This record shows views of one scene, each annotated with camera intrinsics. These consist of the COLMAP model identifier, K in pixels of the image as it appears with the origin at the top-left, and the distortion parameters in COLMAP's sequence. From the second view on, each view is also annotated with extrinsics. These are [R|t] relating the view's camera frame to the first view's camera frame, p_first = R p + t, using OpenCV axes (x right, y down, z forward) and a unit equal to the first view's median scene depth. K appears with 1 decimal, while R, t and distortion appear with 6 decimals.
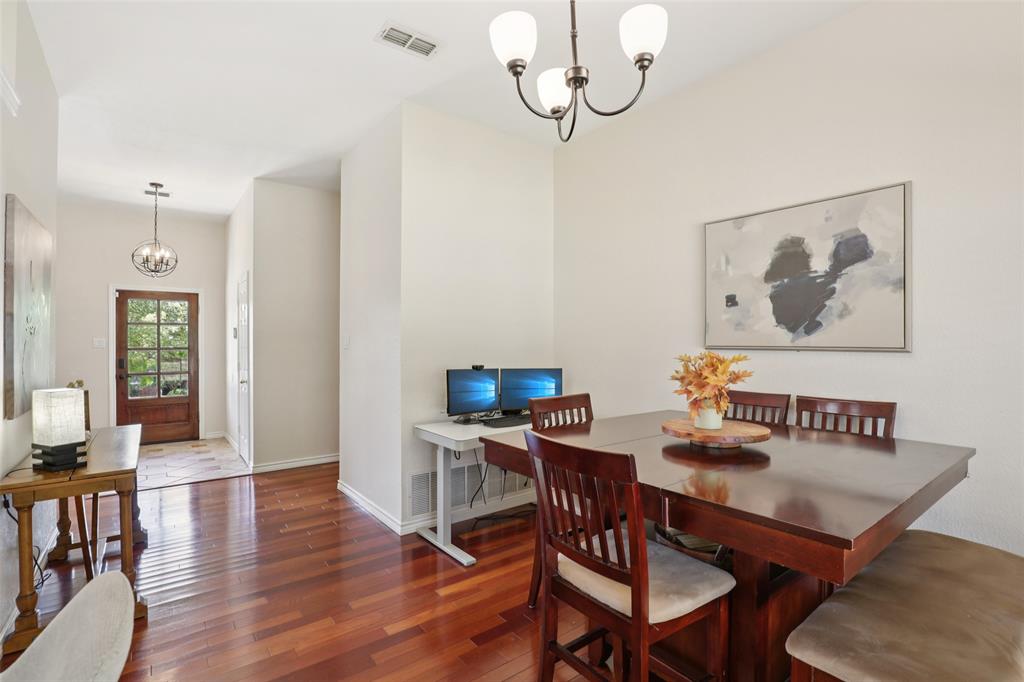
lens RADIAL K [[482.4, 0, 512.0], [0, 482.4, 341.0], [0, 0, 1]] dist [-0.020376, 0.000498]
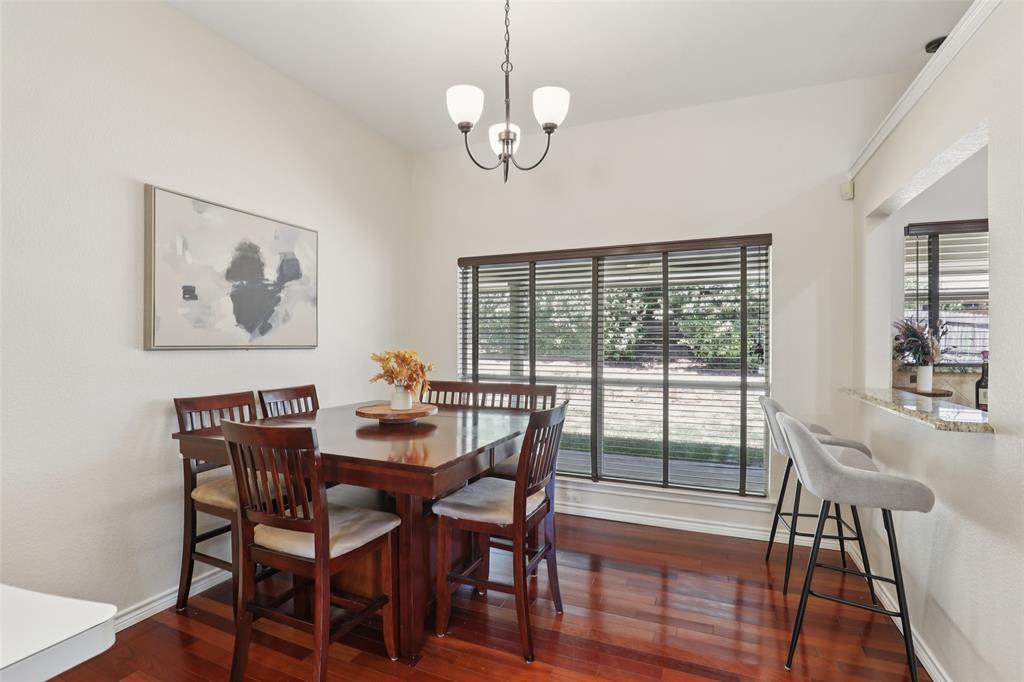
lens RADIAL K [[468.0, 0, 517.1], [0, 468.0, 344.2], [0, 0, 1]] dist [-0.013091, 0.000336]
pose [[-0.499858, -0.004023, 0.866098, -0.611977], [-0.001631, 0.999992, 0.003704, 0.003526], [-0.866106, 0.000439, -0.499860, 1.011059]]
